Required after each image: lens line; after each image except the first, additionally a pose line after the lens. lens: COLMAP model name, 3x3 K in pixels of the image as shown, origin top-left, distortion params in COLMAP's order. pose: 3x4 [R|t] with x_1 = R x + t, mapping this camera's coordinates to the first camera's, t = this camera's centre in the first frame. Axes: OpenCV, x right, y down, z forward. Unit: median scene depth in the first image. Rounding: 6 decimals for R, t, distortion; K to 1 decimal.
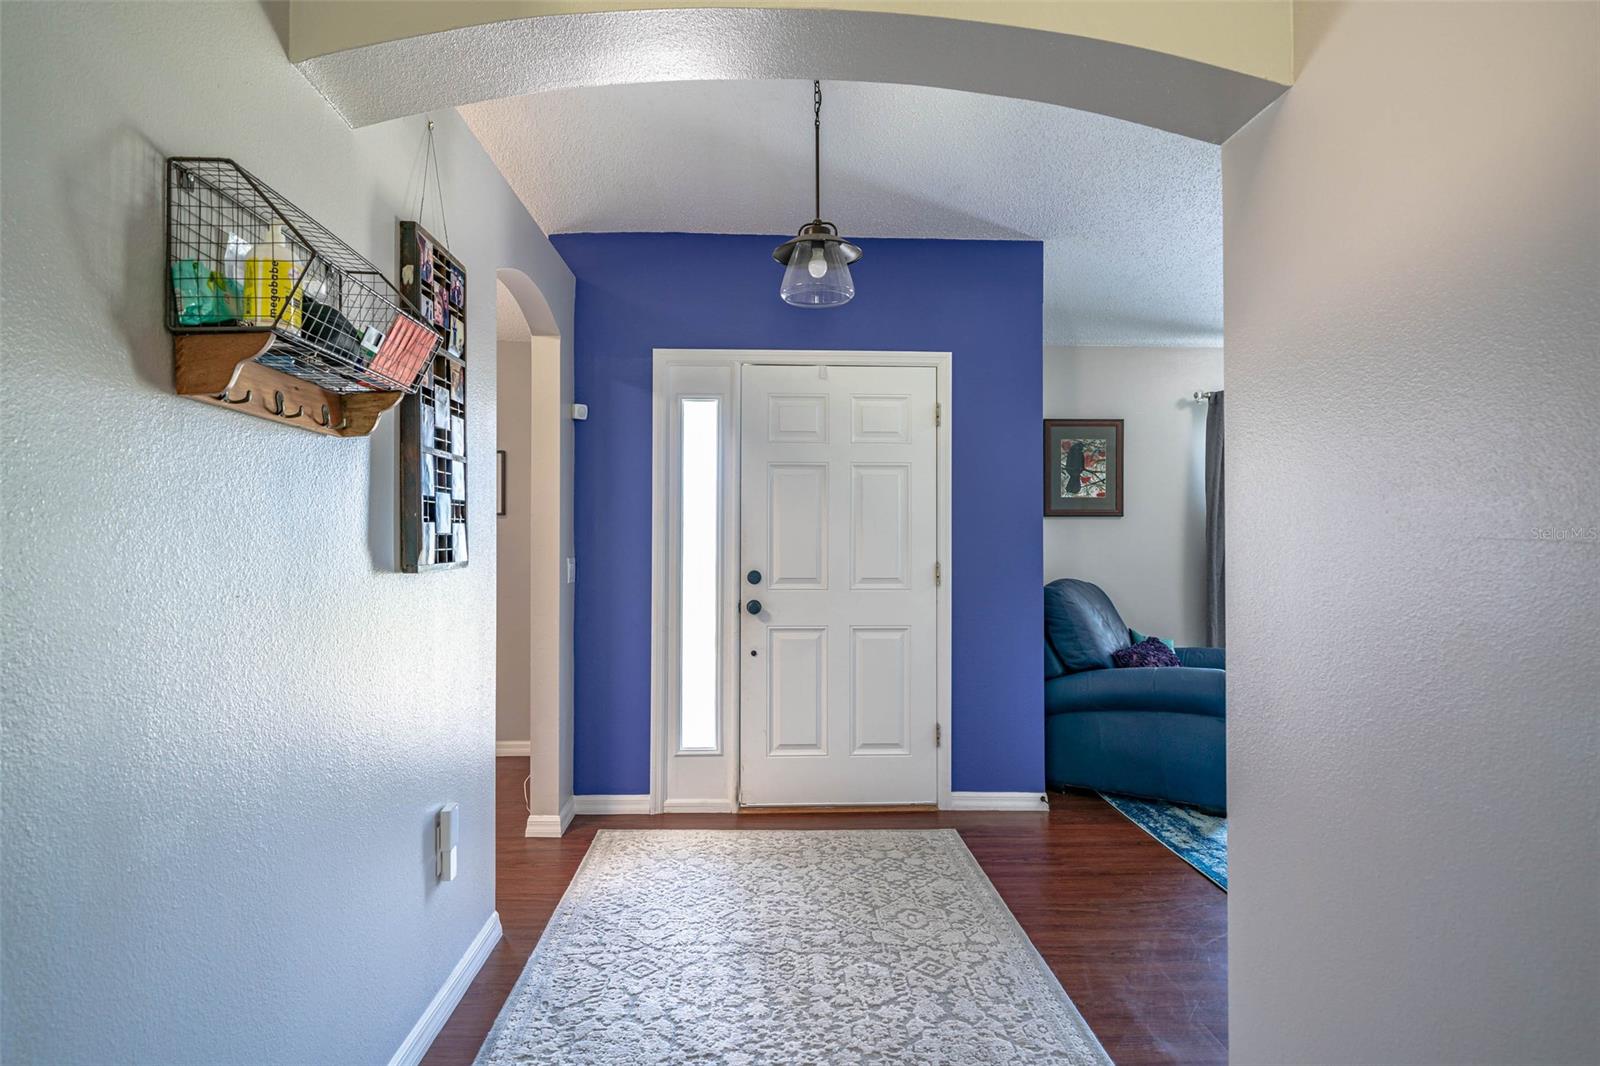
lens RADIAL K [[865.7, 0, 795.6], [0, 865.7, 534.7], [0, 0, 1]] dist [-0.003688, -0.000112]
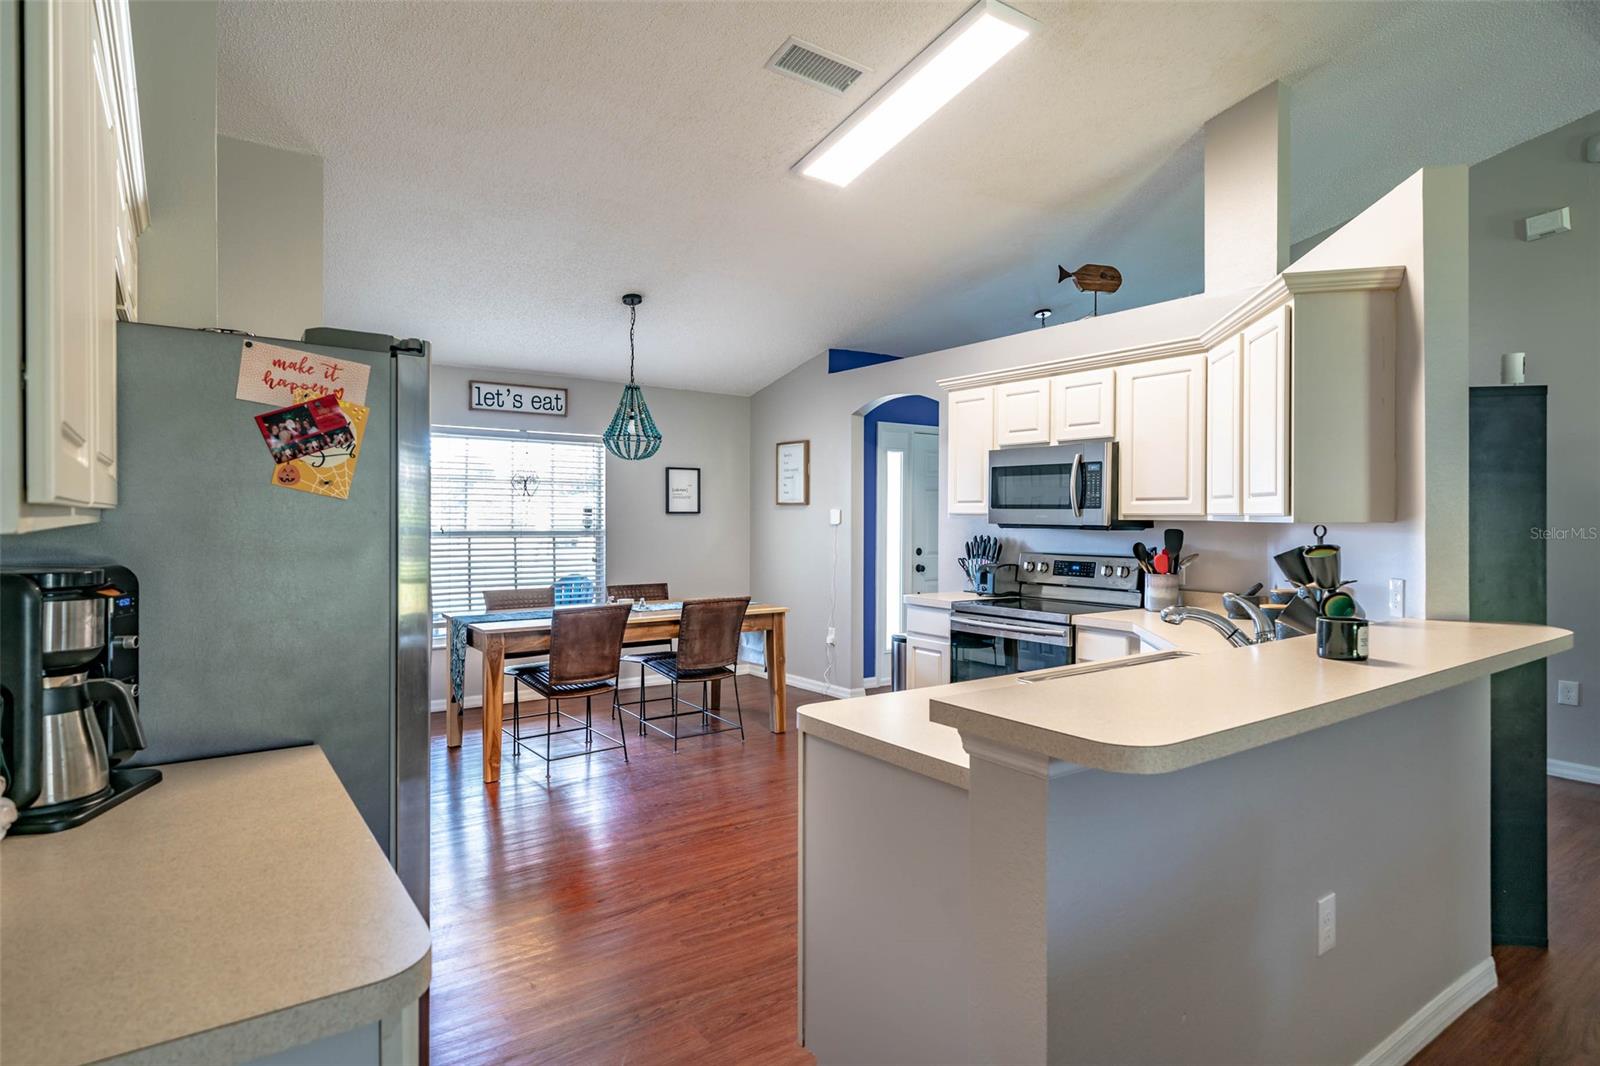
lens RADIAL K [[865.7, 0, 794.8], [0, 865.7, 520.5], [0, 0, 1]] dist [-0.003688, -0.000112]
pose [[0.842302, 0.000332, 0.539005, -1.228588], [-0.006455, 0.999934, 0.009471, -0.030283], [-0.538966, -0.011457, 0.842249, -0.363778]]
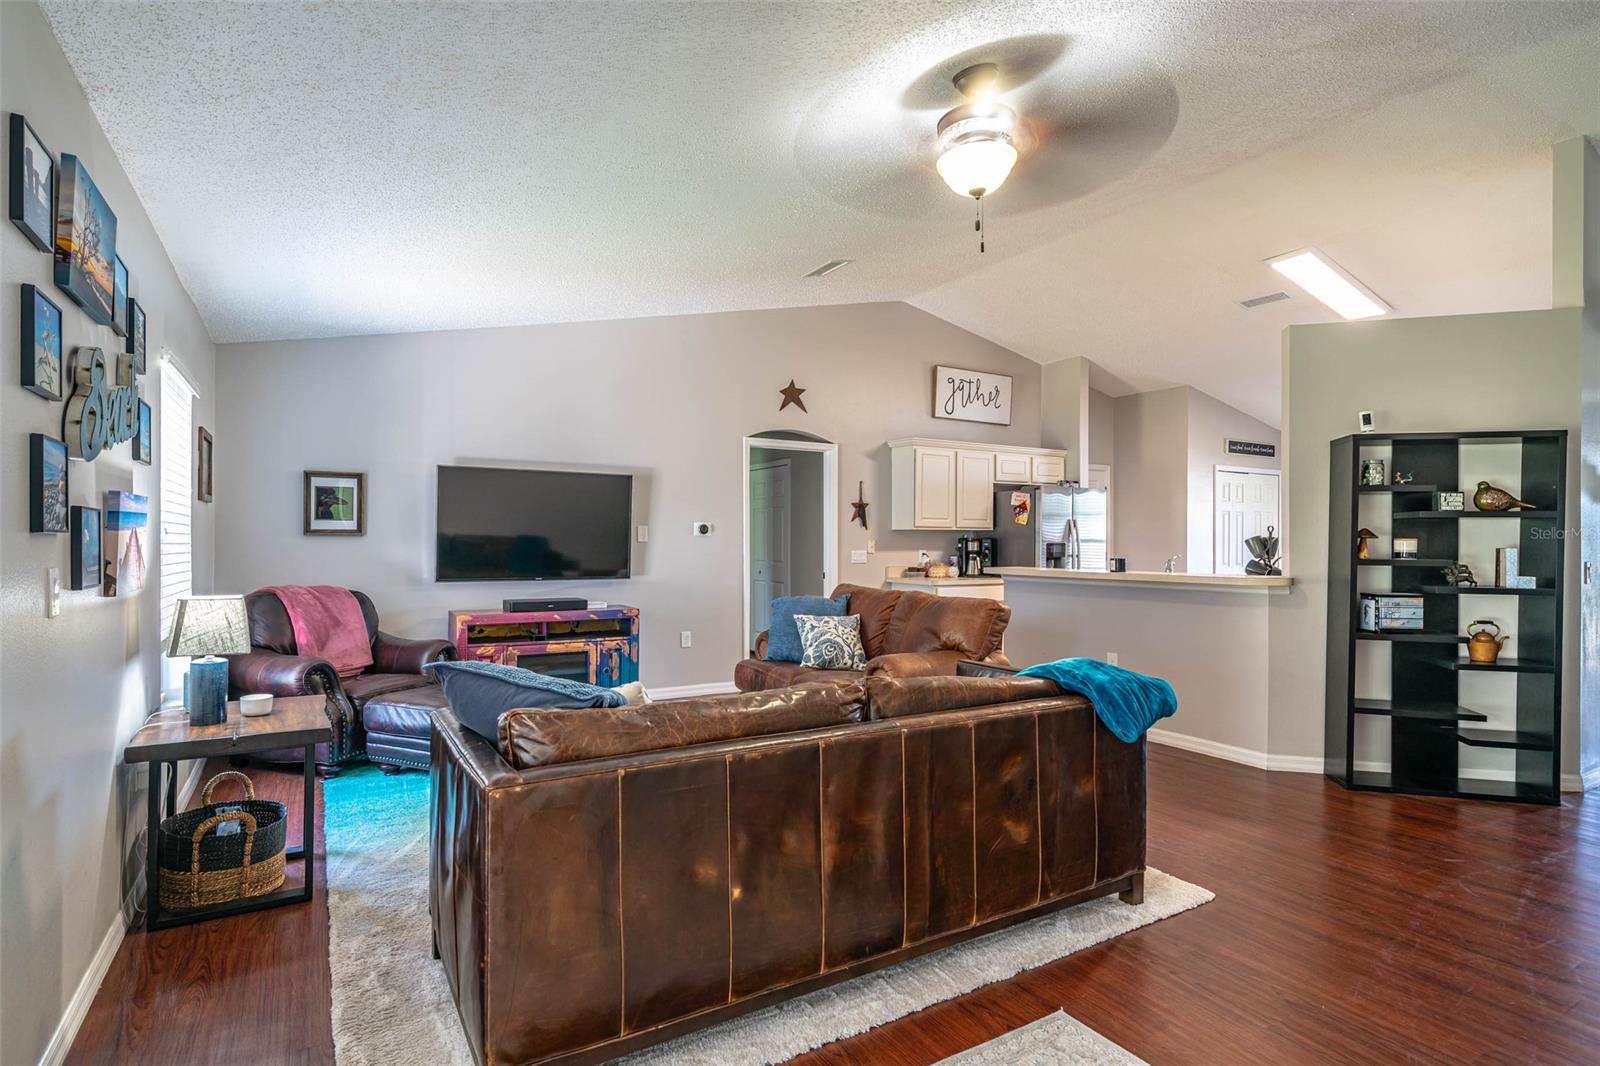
lens RADIAL K [[808.6, 0, 781.8], [0, 808.6, 535.1], [0, 0, 1]] dist [-0.000093, 0.000362]
pose [[0.465000, -0.002578, -0.885307, 0.224502], [0.000313, 0.999996, -0.002747, -0.006856], [0.885311, 0.001000, 0.464999, -1.233093]]
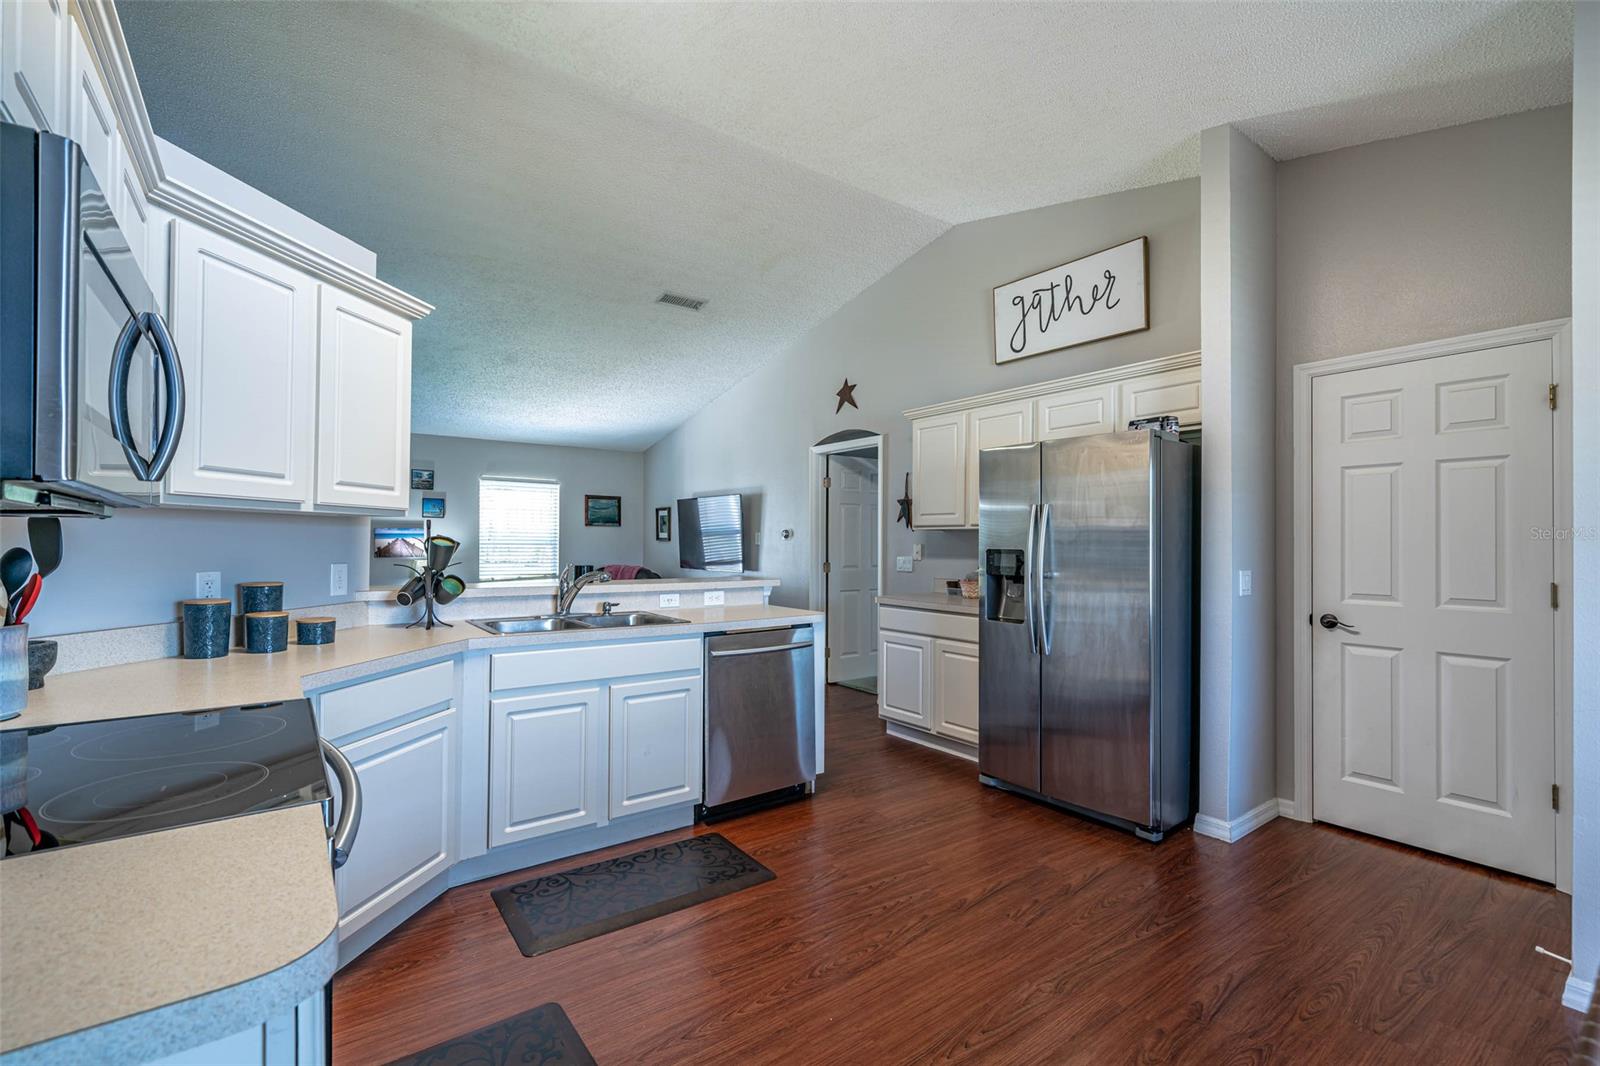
lens RADIAL K [[698.1, 0, 803.4], [0, 698.1, 537.5], [0, 0, 1]] dist [-0.000111, -0.000344]
pose [[-0.827188, -0.016085, -0.561695, -0.425713], [-0.008390, 0.999832, -0.016278, 0.010998], [0.561863, -0.008752, -0.827184, 0.780900]]
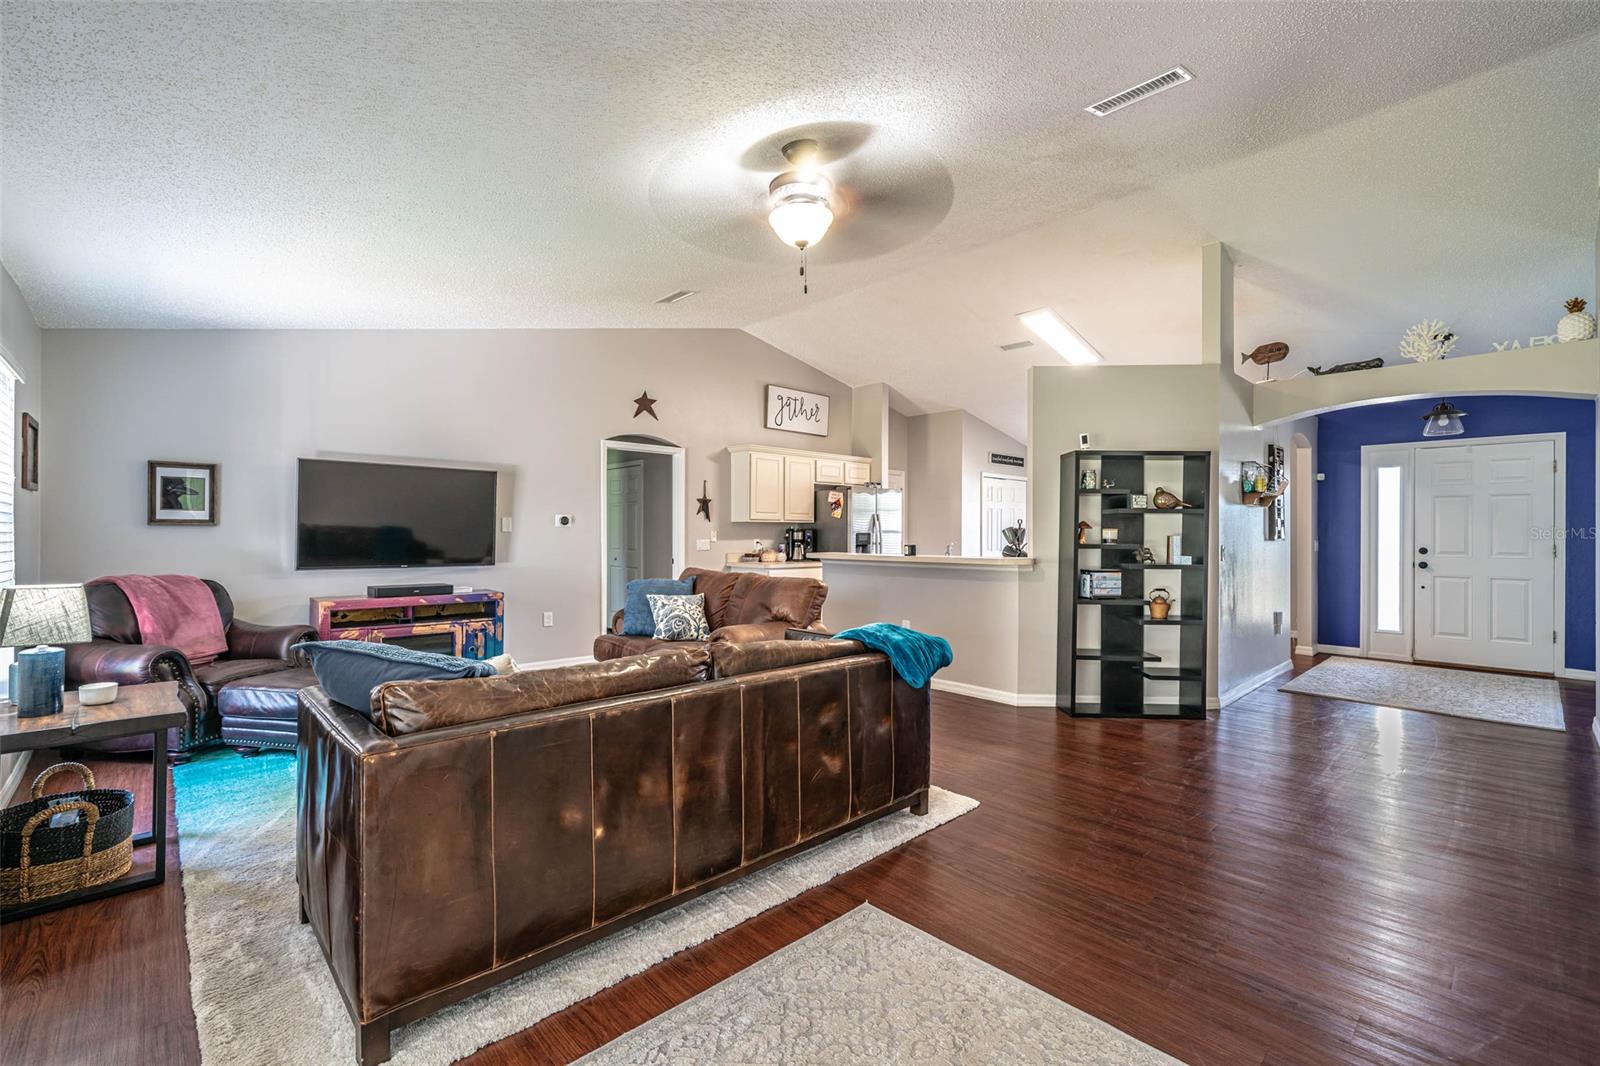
lens RADIAL K [[698.1, 0, 791.2], [0, 698.1, 528.5], [0, 0, 1]] dist [-0.000111, -0.000344]
pose [[0.649179, -0.002777, -0.760631, 0.243469], [0.000669, 0.999995, -0.003080, -0.000723], [0.760636, 0.001491, 0.649177, -1.250128]]
